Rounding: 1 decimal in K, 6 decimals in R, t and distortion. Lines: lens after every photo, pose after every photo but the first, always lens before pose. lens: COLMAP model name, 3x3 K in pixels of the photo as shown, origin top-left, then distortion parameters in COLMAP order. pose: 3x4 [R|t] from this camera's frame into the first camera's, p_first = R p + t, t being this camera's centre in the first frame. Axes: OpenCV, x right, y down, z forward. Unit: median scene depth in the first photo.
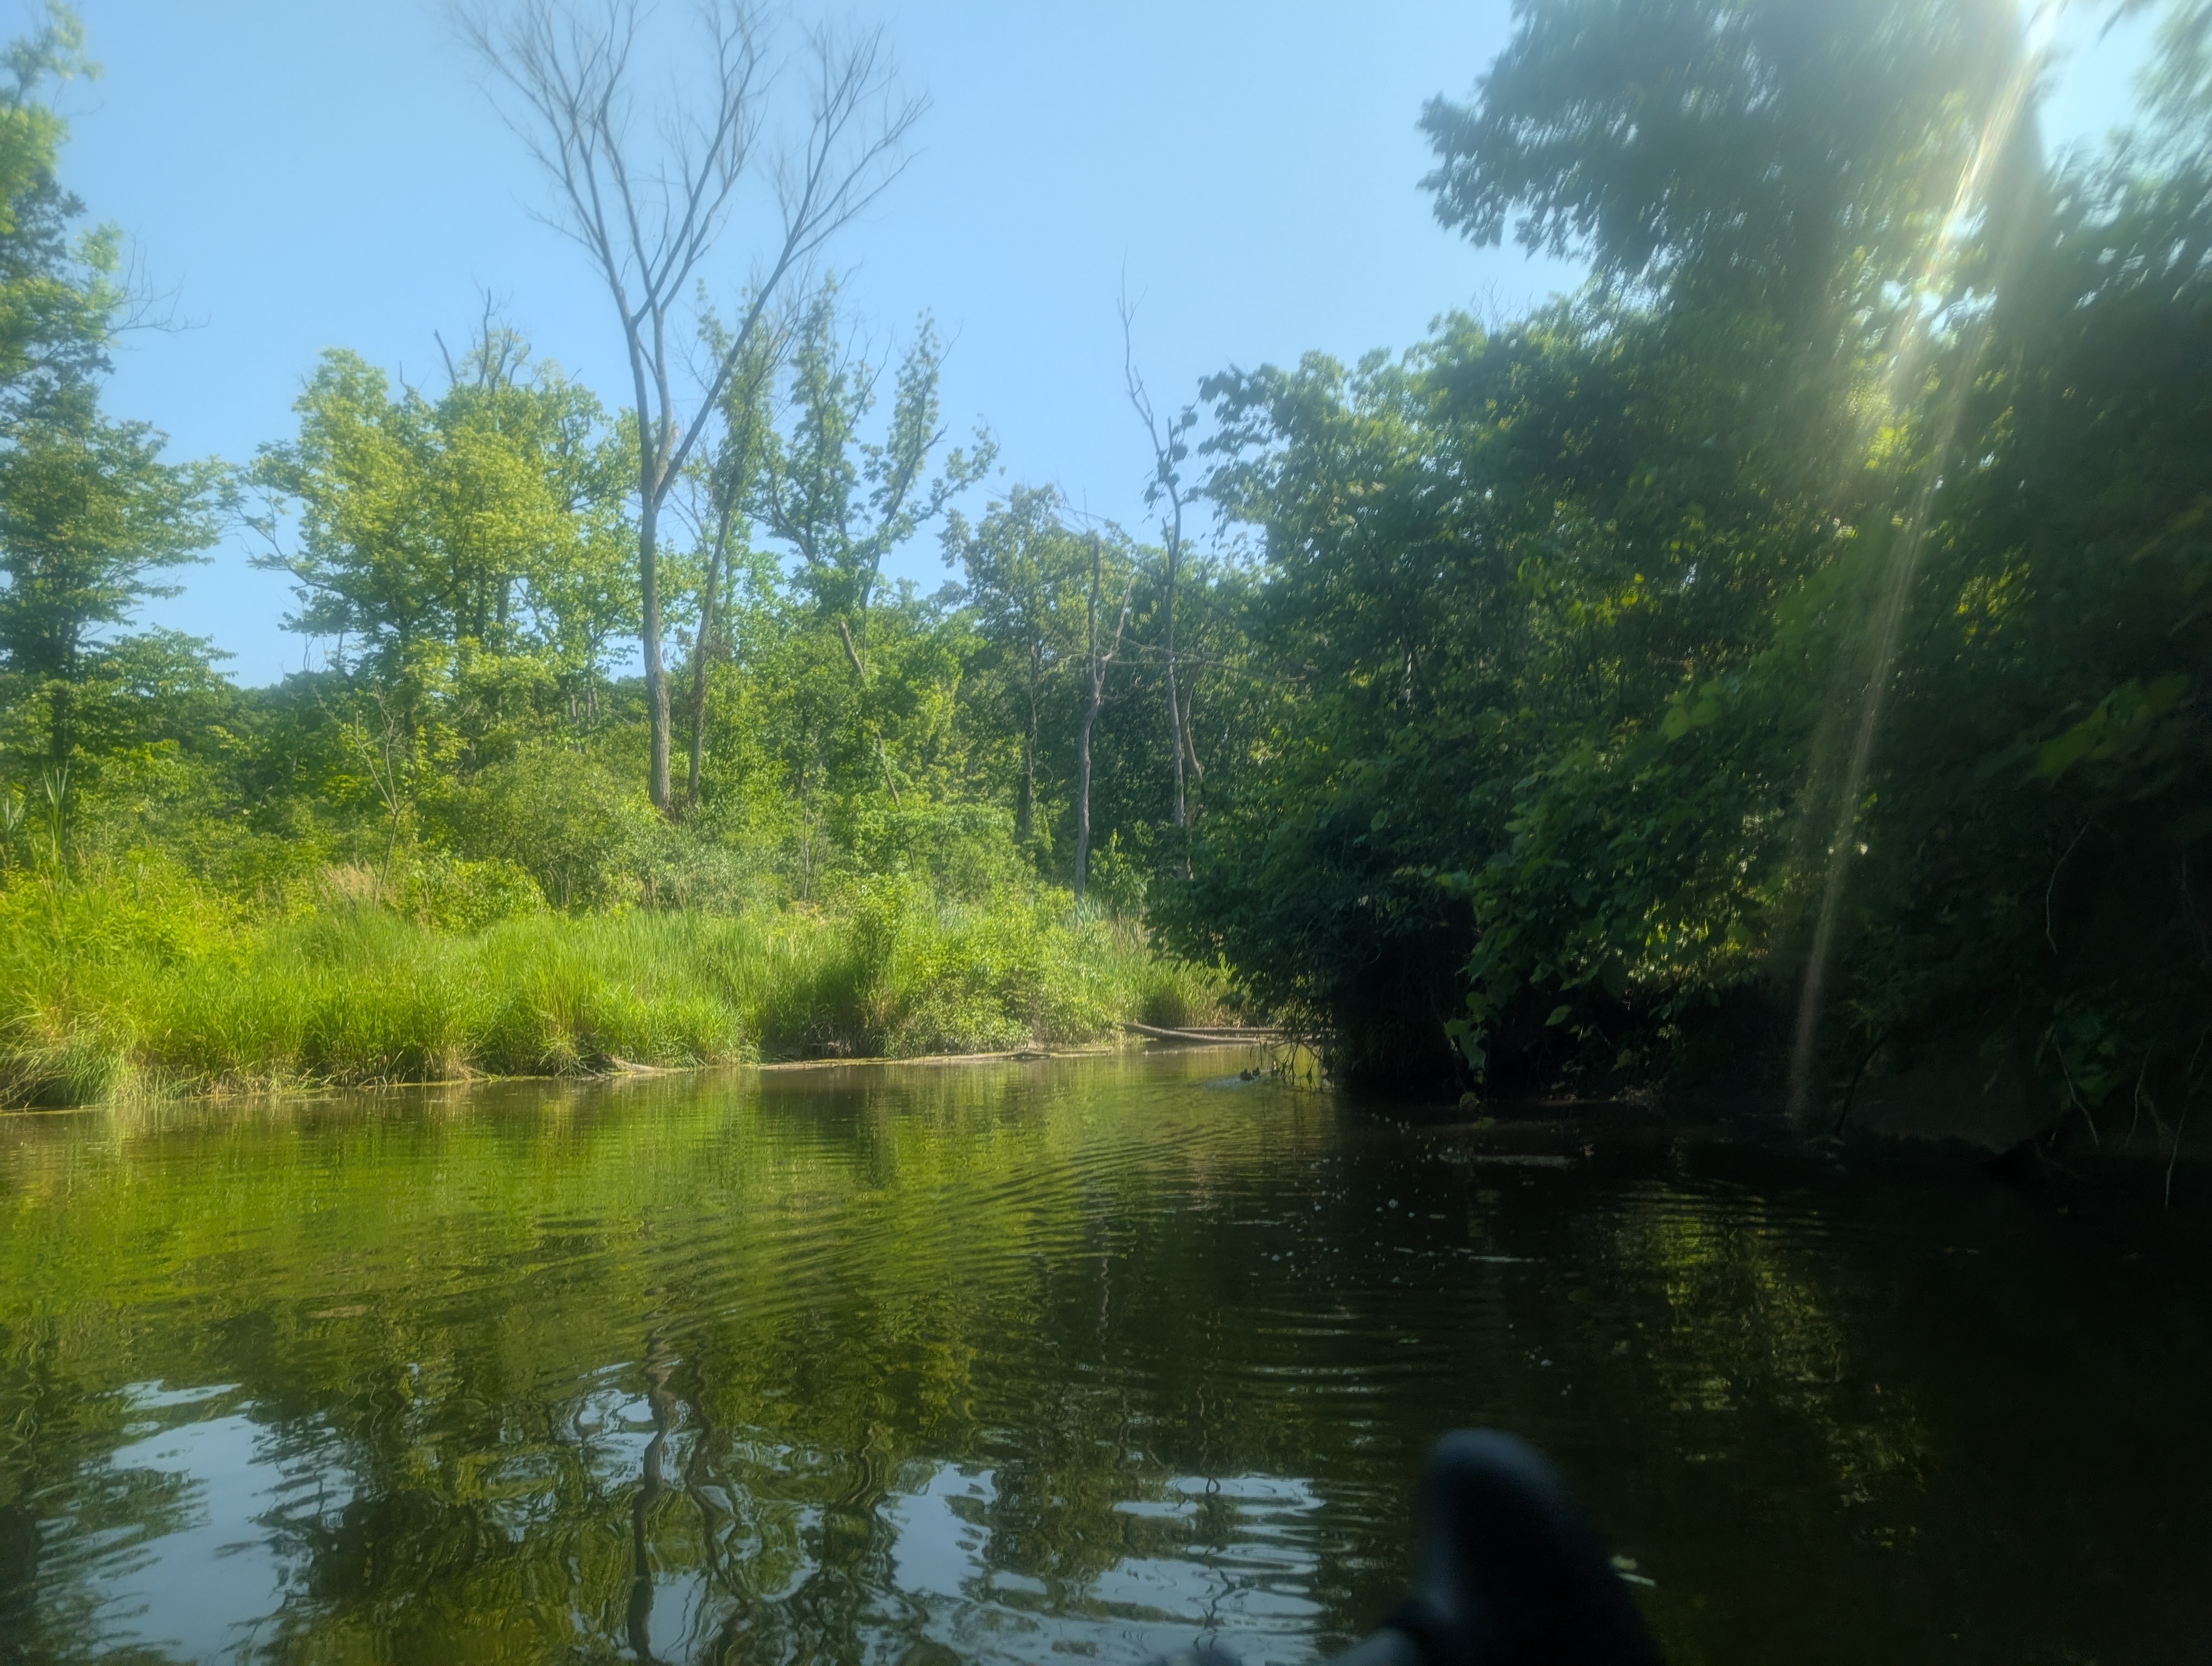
lens RADIAL K [[1576.3, 0, 1120.2], [0, 1576.3, 816.1], [0, 0, 1]] dist [-0.004967, -0.003951]
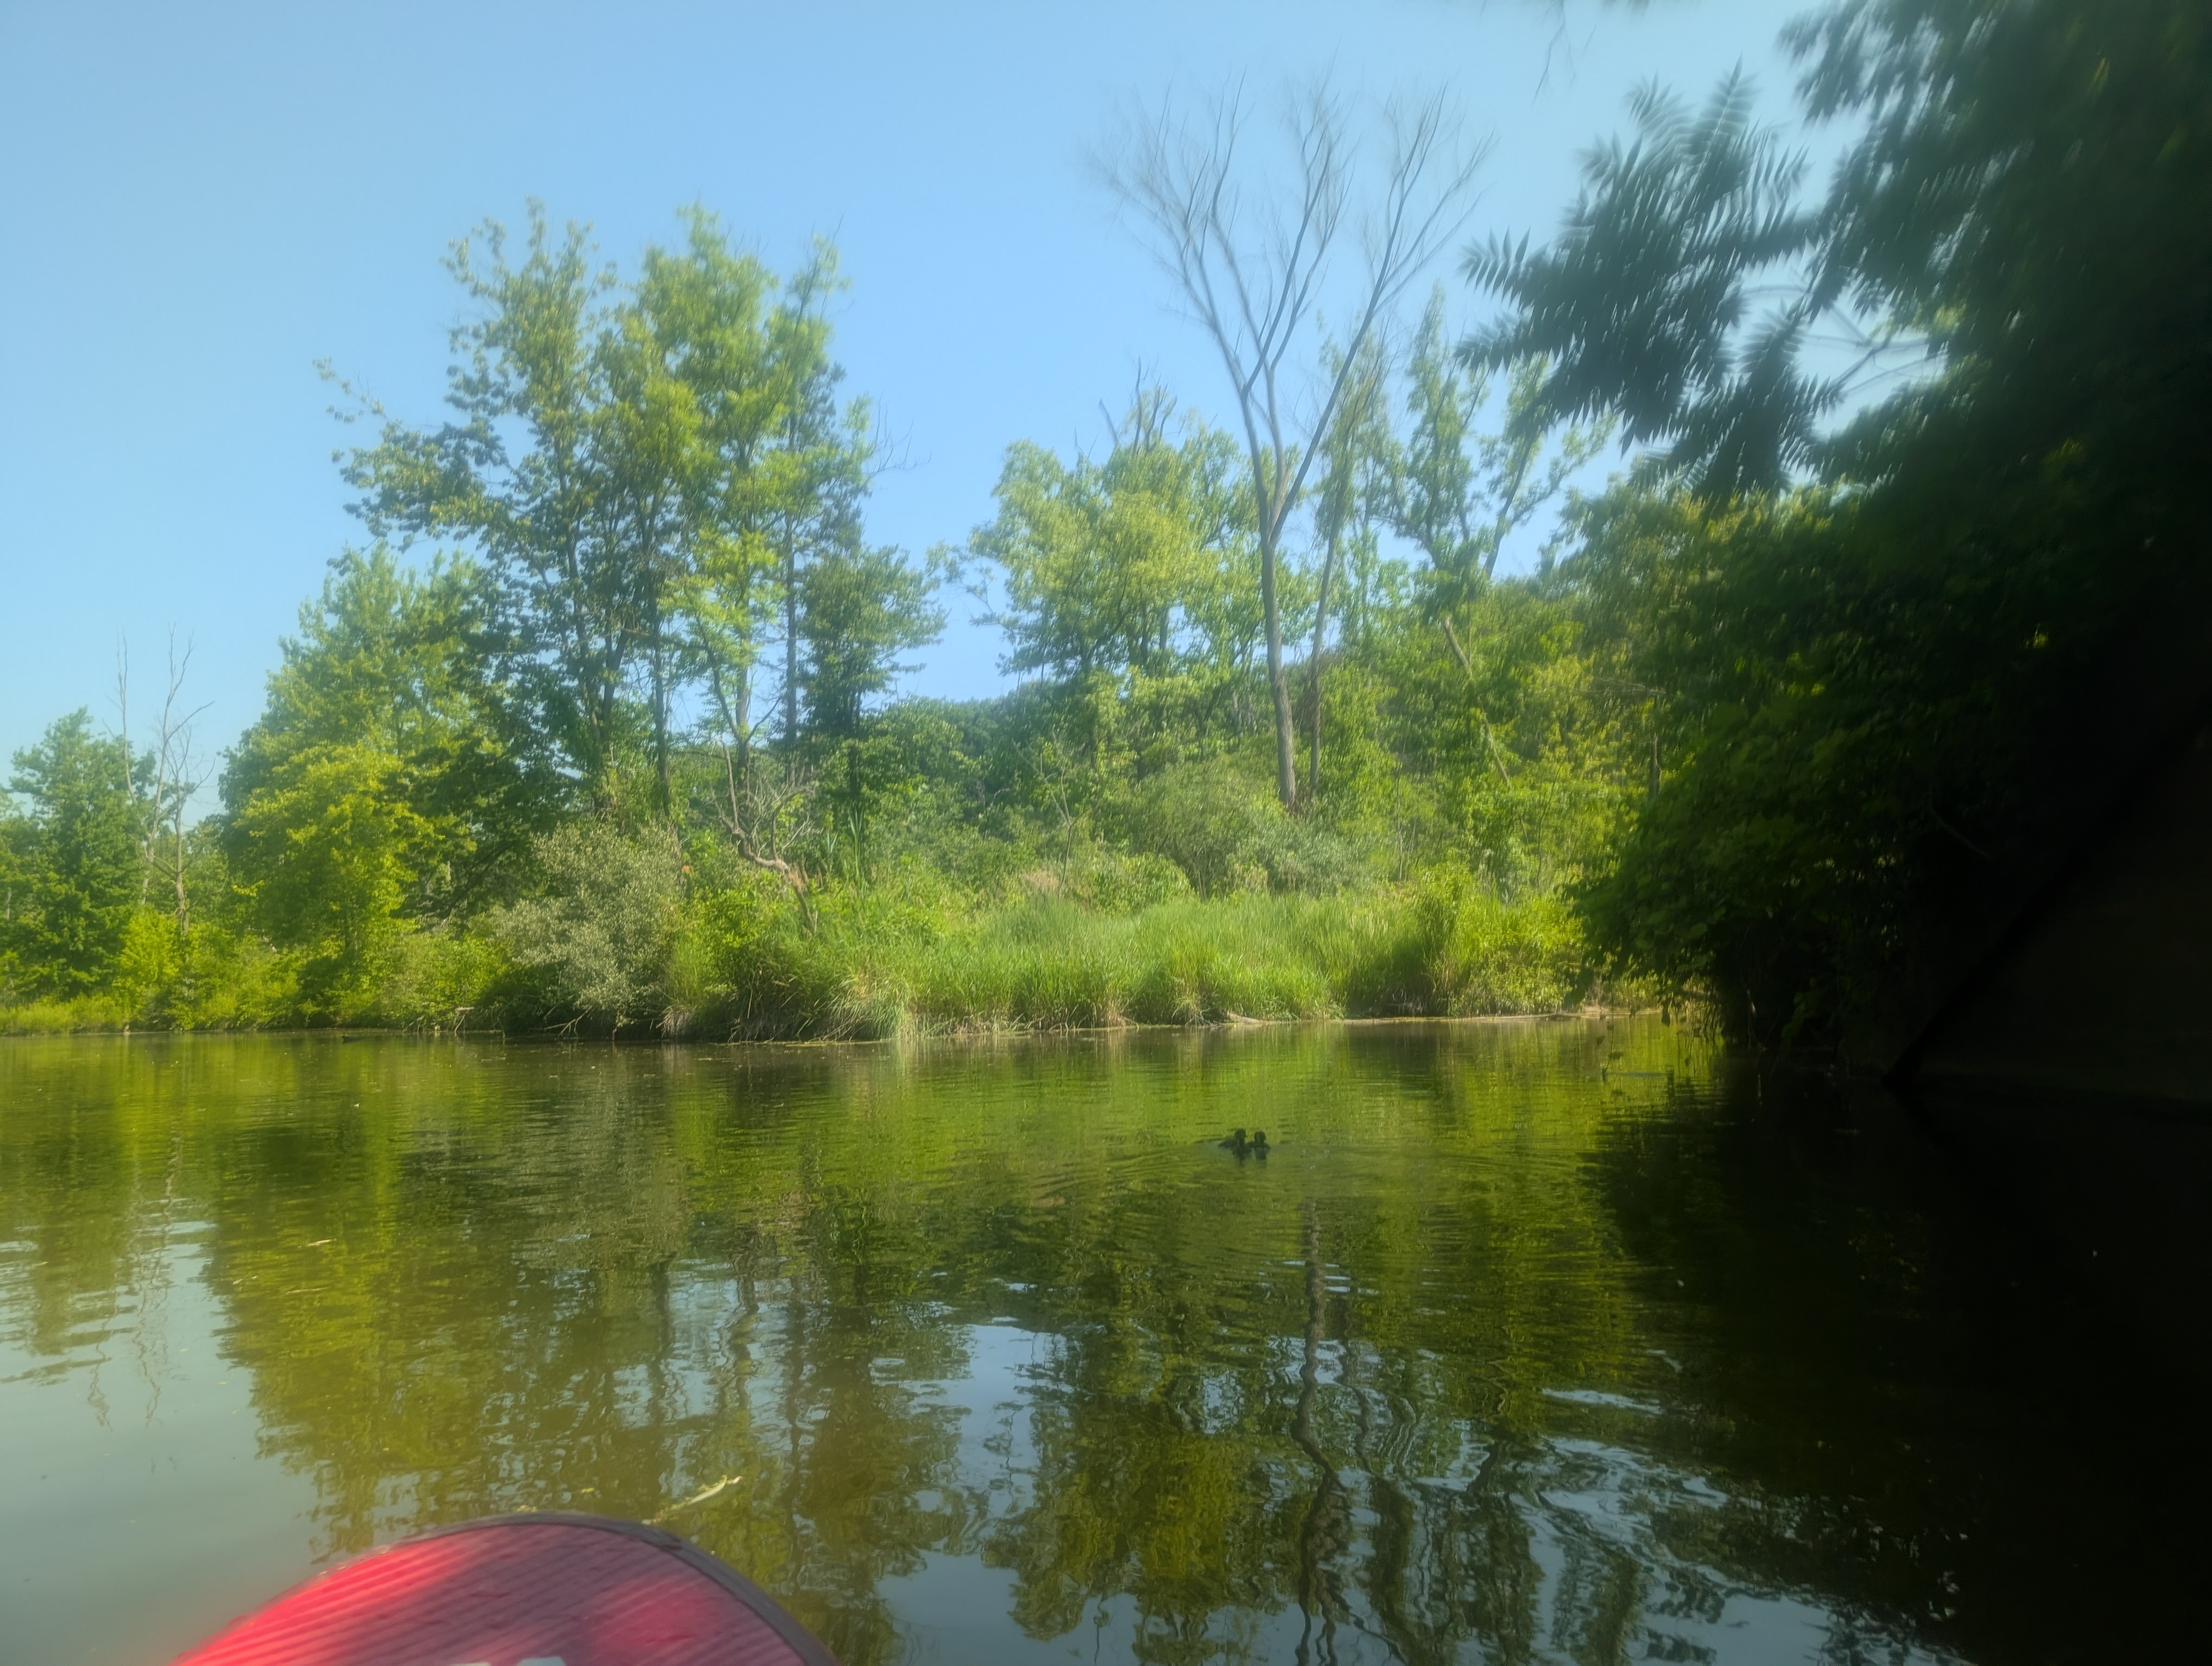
lens RADIAL K [[1572.4, 0, 1106.0], [0, 1572.4, 833.0], [0, 0, 1]] dist [0.062334, -0.072153]
pose [[0.906572, -0.034996, -0.420597, 0.083623], [0.049293, 0.998516, 0.023167, -0.017759], [0.419162, -0.041736, 0.906952, -0.128742]]
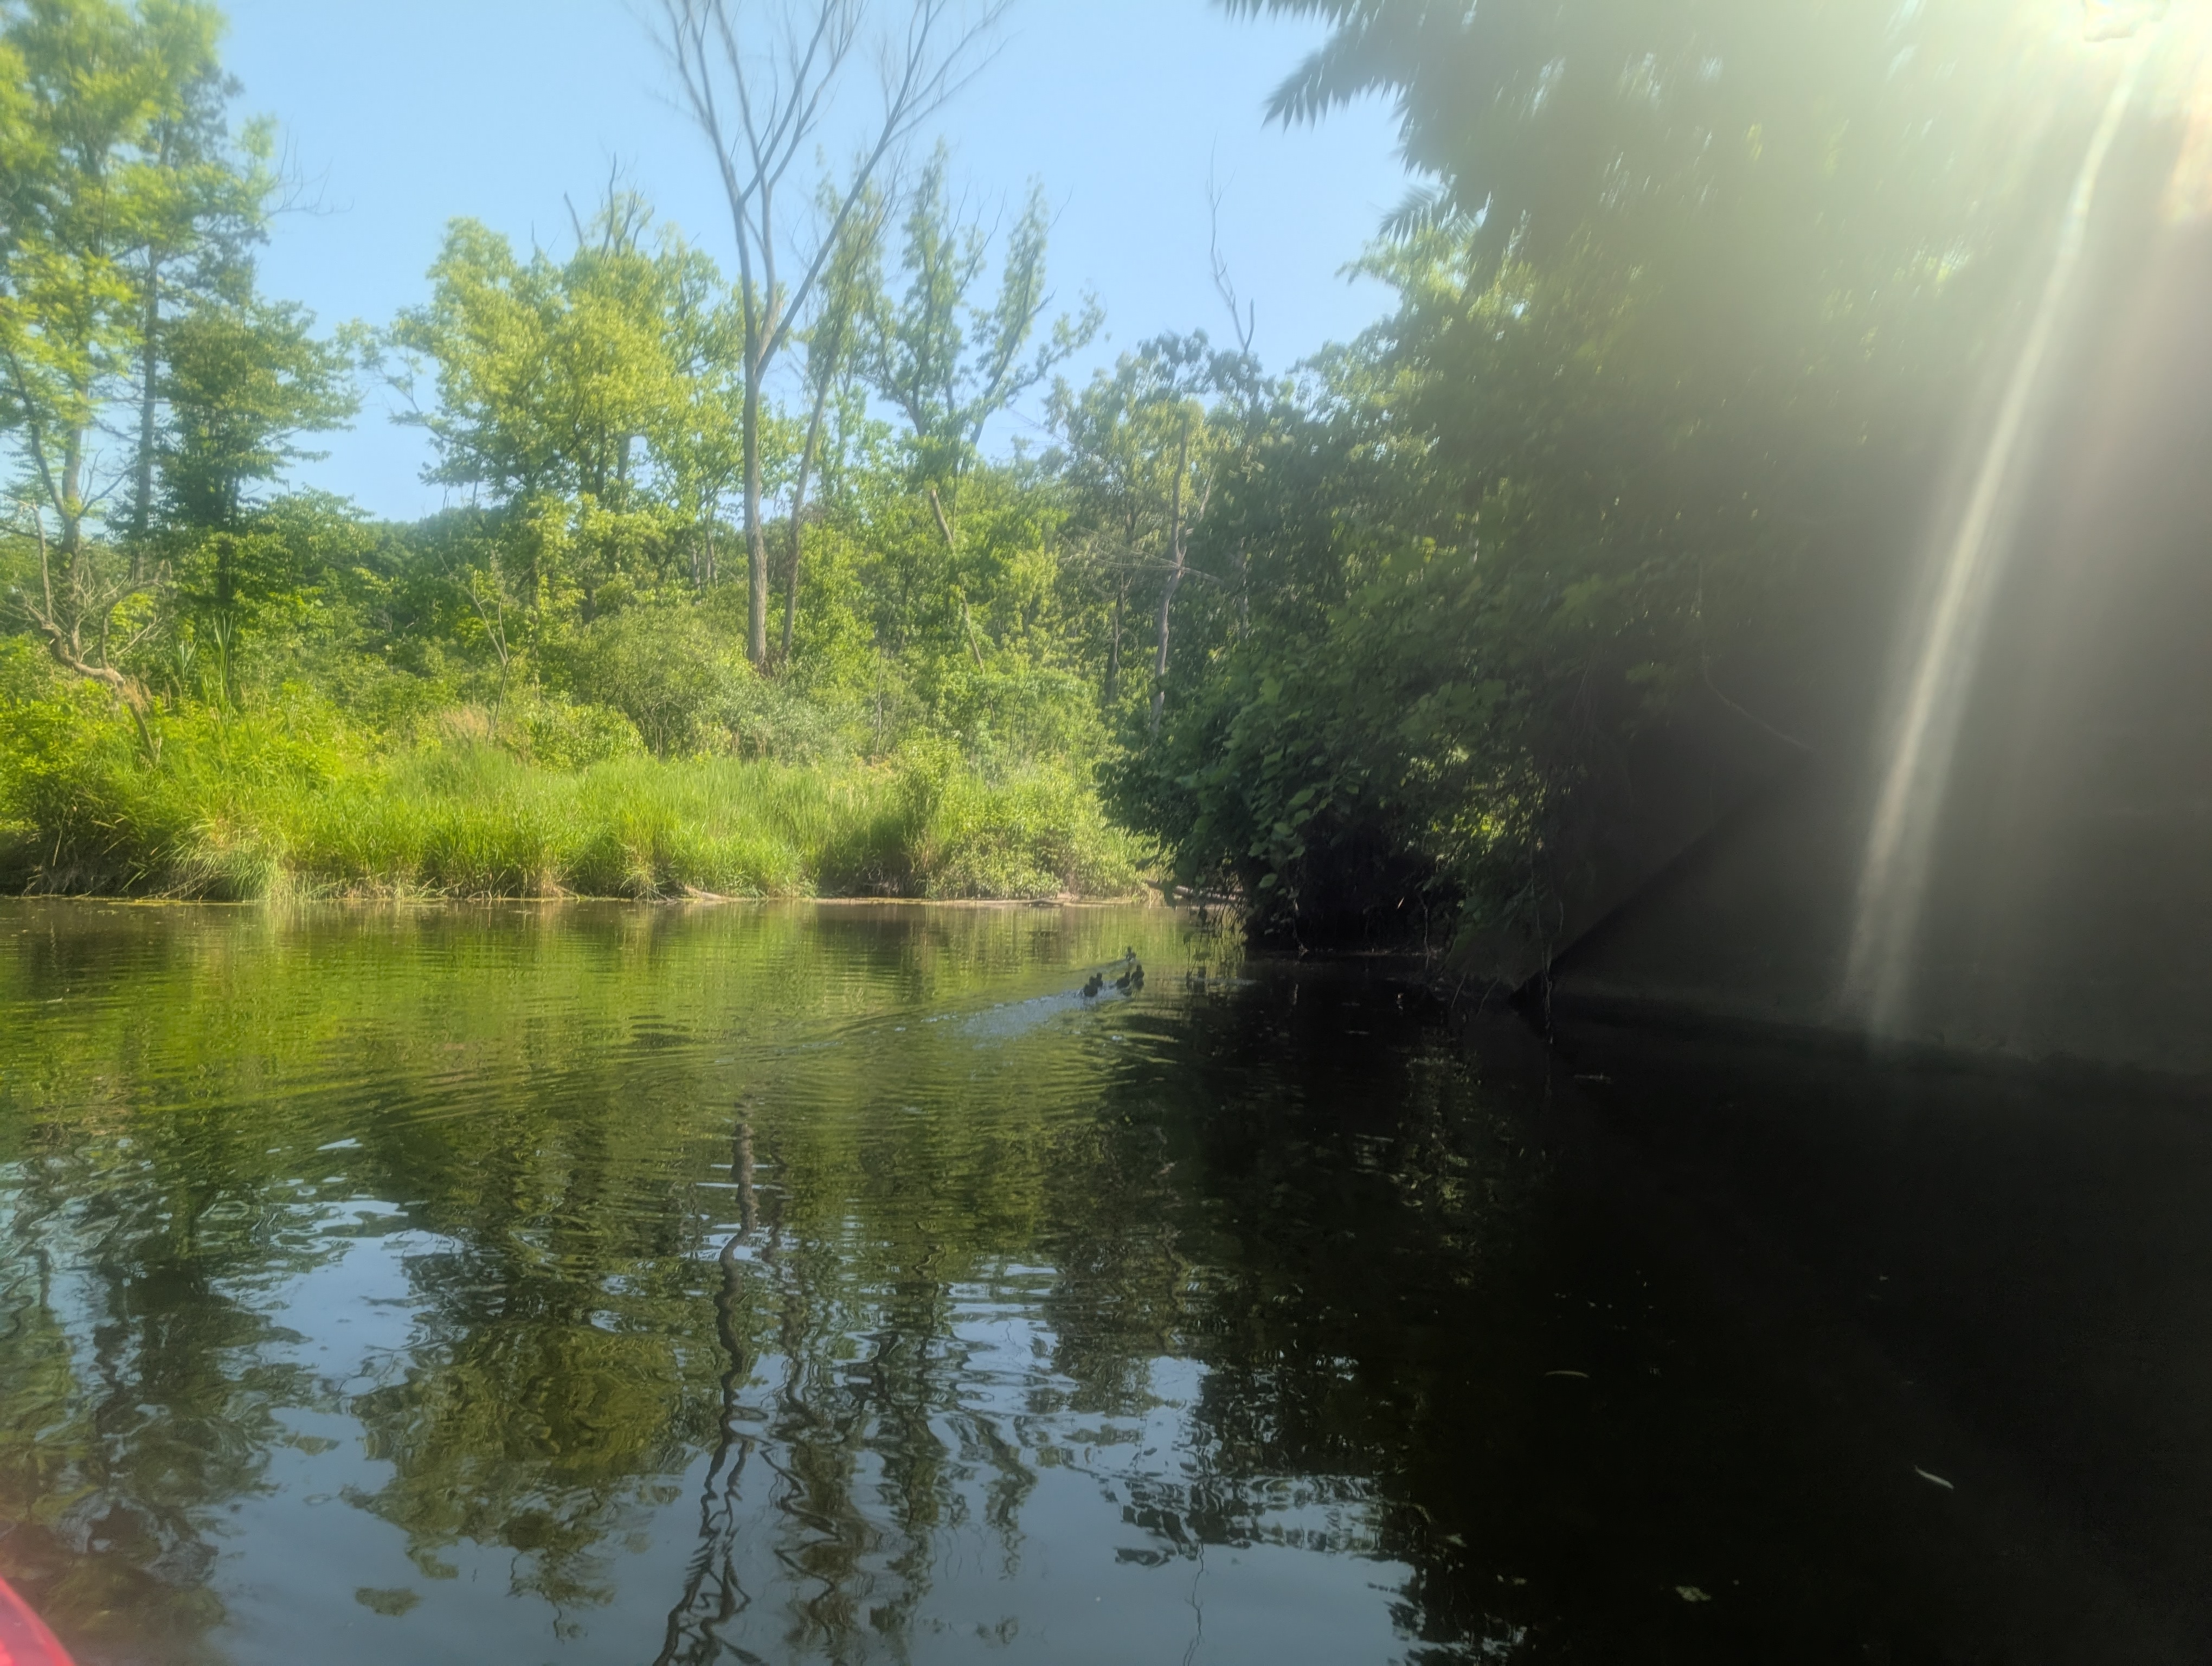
lens RADIAL K [[1584.0, 0, 1115.4], [0, 1584.0, 802.9], [0, 0, 1]] dist [0.009226, -0.016614]
pose [[0.995706, 0.049074, -0.078493, 0.048114], [-0.042629, 0.995739, 0.081771, -0.009407], [0.082172, -0.078074, 0.993555, -0.073625]]
